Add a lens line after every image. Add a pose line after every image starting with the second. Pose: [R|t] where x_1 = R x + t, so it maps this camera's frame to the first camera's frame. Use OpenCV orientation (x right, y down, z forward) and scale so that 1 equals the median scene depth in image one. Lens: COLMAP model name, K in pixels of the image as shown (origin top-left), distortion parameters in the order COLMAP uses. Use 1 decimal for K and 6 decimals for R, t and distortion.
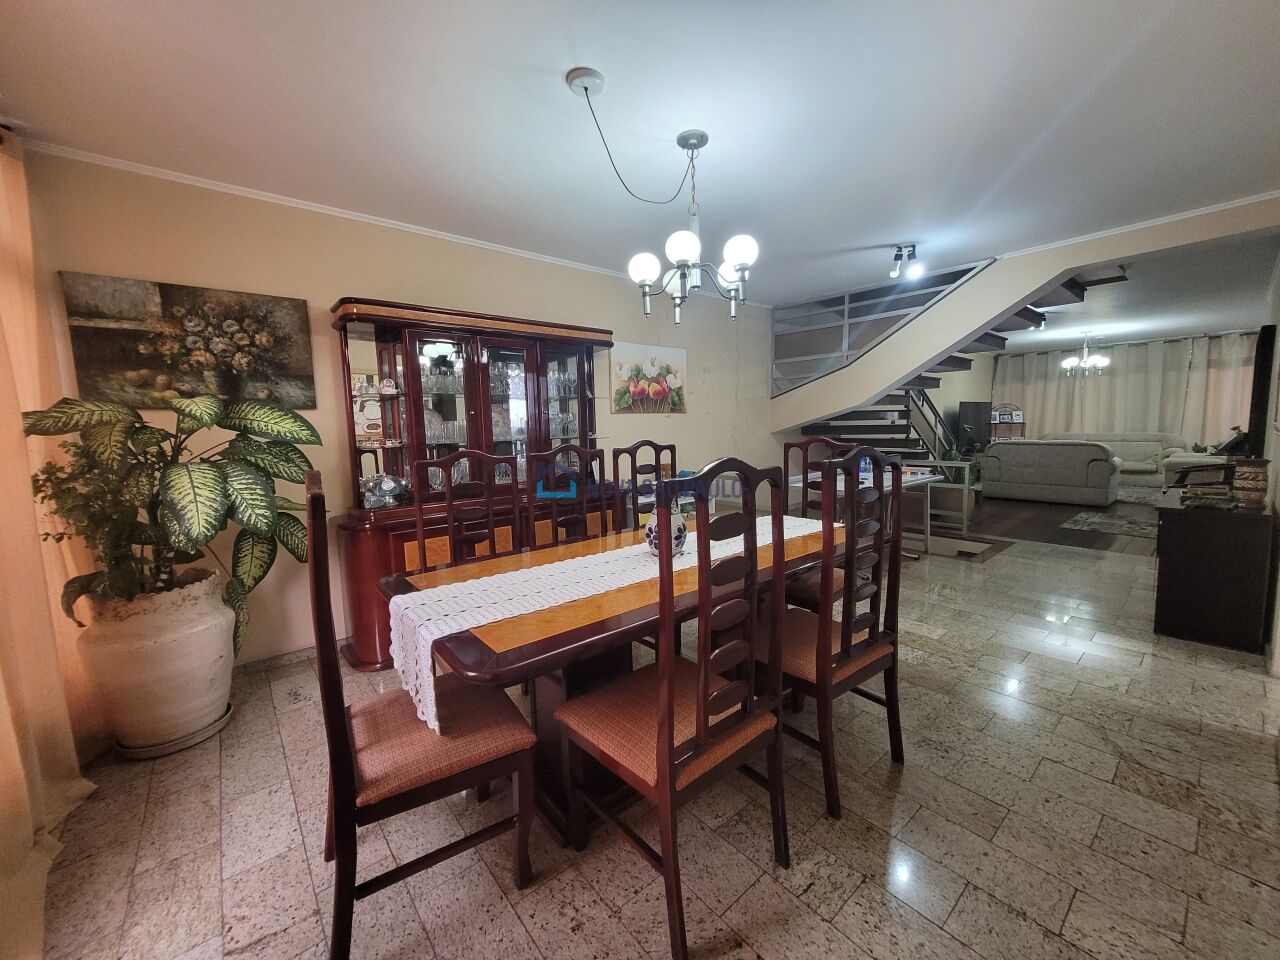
lens RADIAL K [[503.2, 0, 638.4], [0, 503.2, 477.8], [0, 0, 1]] dist [0.001819, 0.000026]
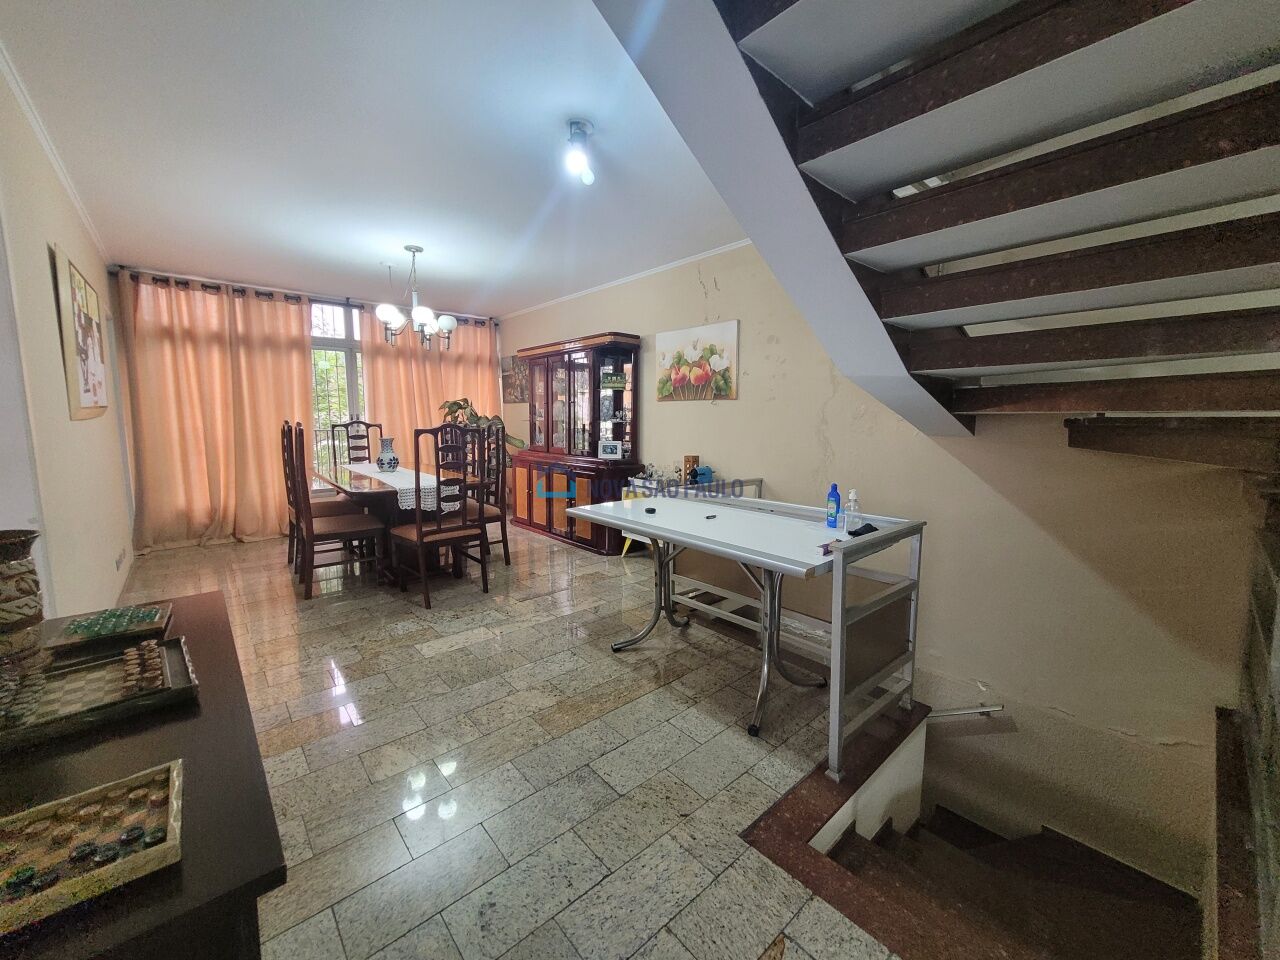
lens RADIAL K [[503.2, 0, 639.1], [0, 503.2, 475.4], [0, 0, 1]] dist [0.001819, 0.000026]
pose [[0.026695, 0.134786, -0.990515, 0.979602], [-0.116422, 0.984545, 0.130836, -0.103271], [0.992841, 0.111825, 0.041974, 0.888004]]
